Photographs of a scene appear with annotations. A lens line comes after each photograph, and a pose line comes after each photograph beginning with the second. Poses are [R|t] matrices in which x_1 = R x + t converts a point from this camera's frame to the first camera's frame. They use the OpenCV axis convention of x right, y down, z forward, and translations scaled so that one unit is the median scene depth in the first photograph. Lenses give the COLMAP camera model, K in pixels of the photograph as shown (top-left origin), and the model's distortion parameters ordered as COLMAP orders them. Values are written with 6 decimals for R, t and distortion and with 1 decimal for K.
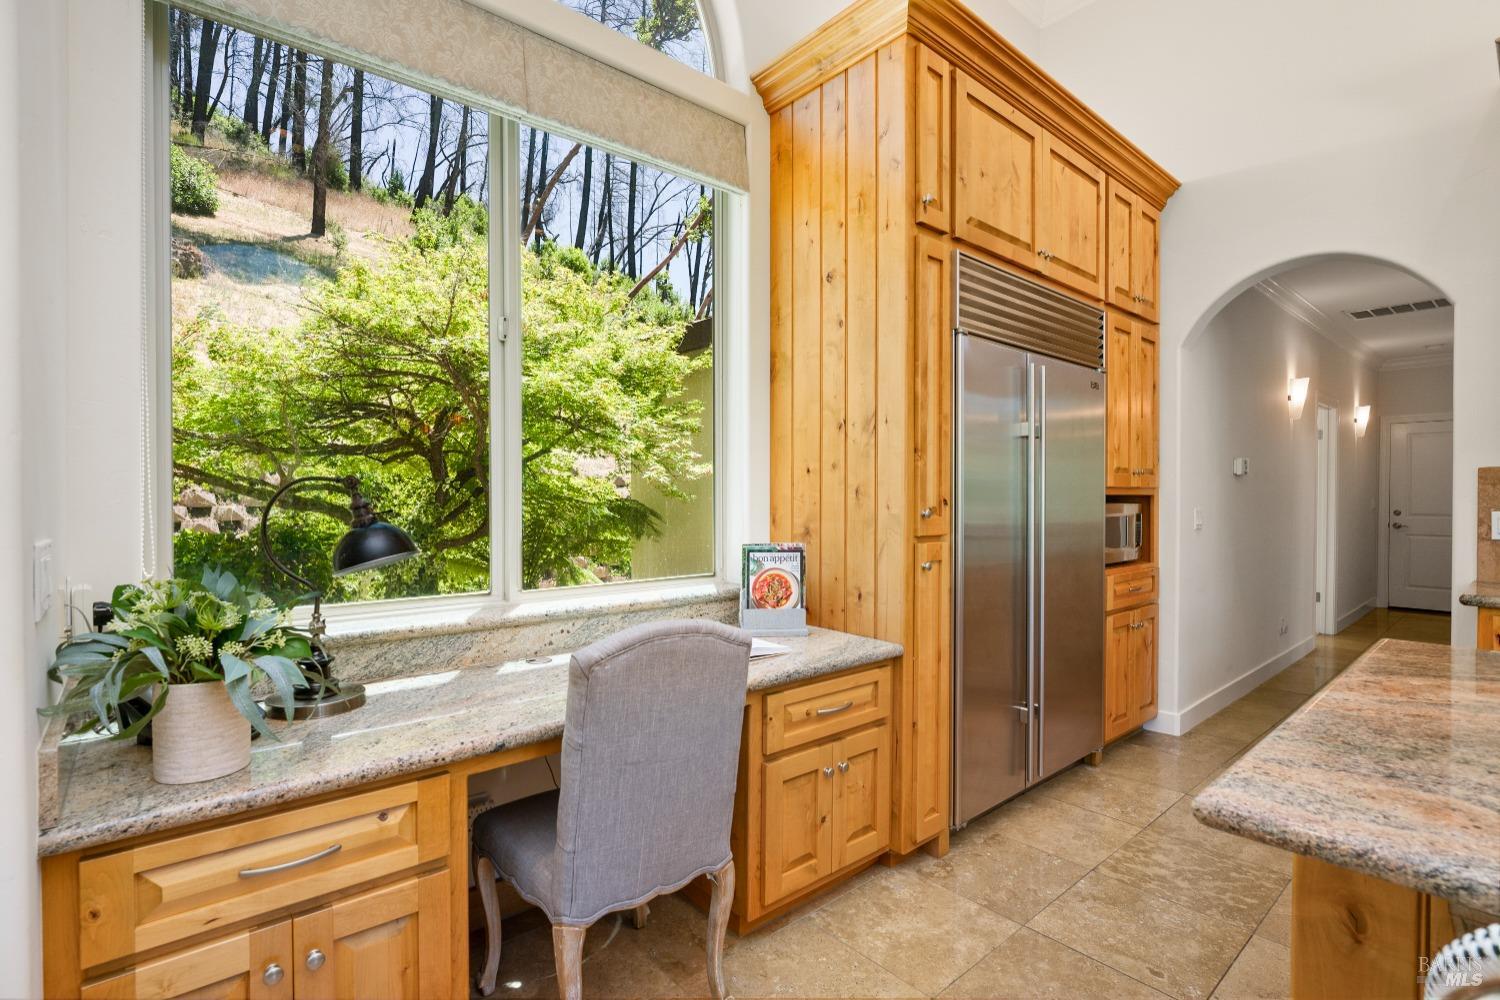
lens RADIAL K [[698.2, 0, 749.2], [0, 698.2, 502.1], [0, 0, 1]] dist [-0.008423, -0.001346]
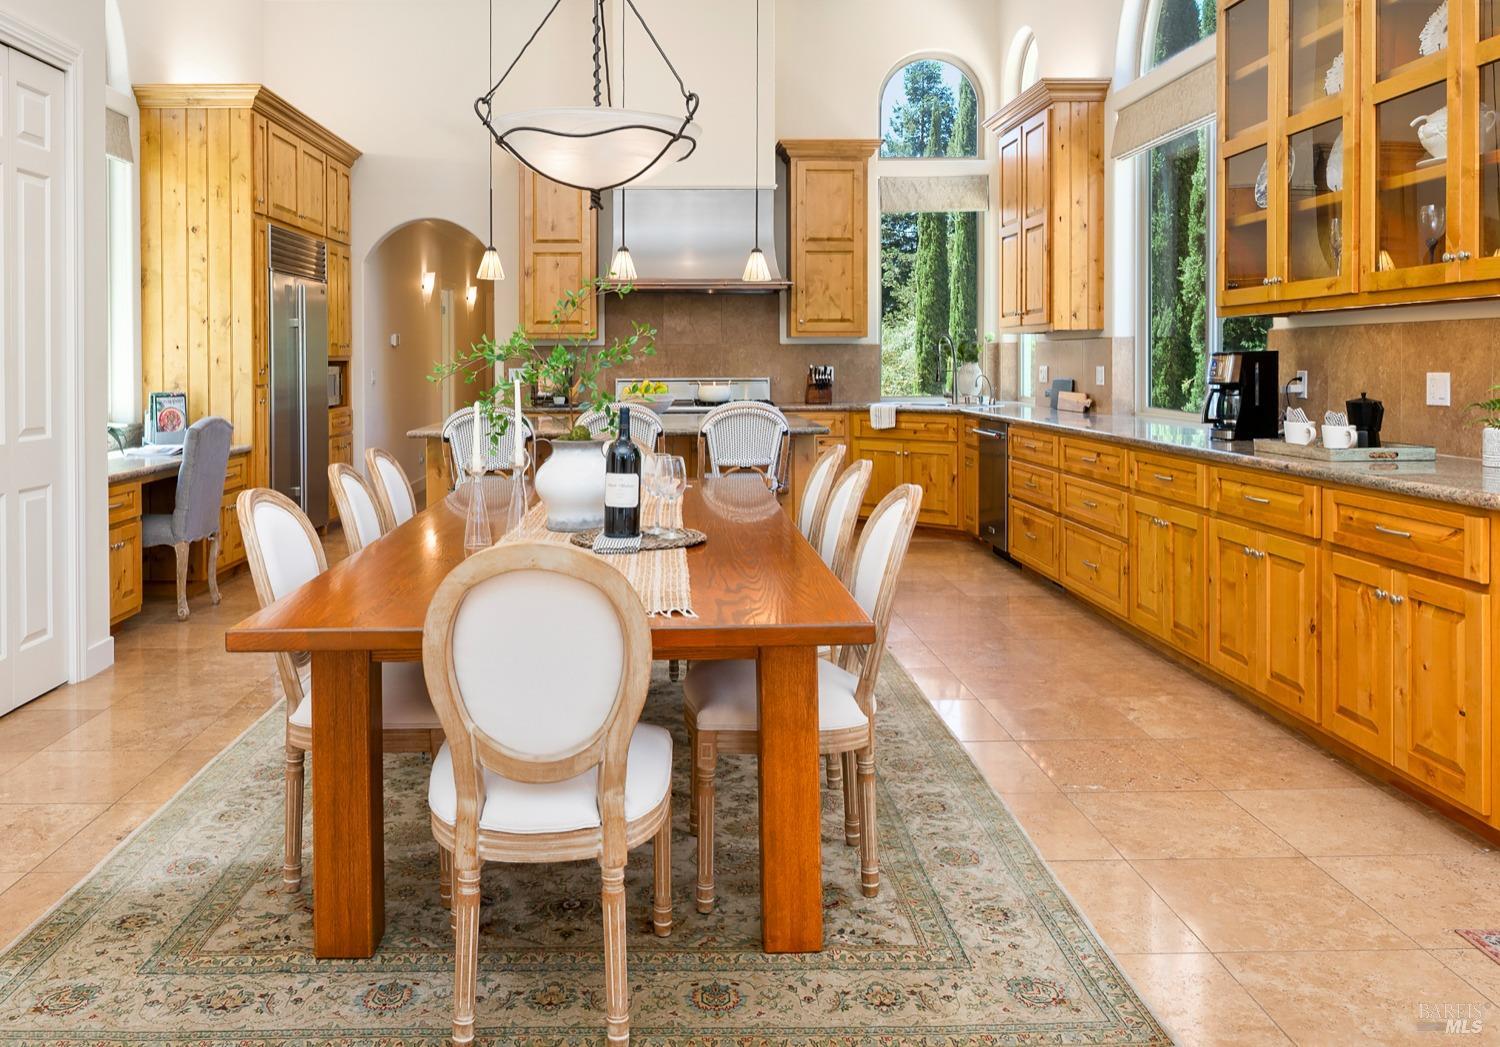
lens RADIAL K [[1178.1, 0, 672.6], [0, 1178.1, 375.5], [0, 0, 1]] dist [0.003280, -0.014832]
pose [[0.645897, -0.013306, 0.763308, -1.190638], [0.007560, 0.999911, 0.011034, -0.001268], [-0.763387, -0.001356, 0.645940, -1.536094]]
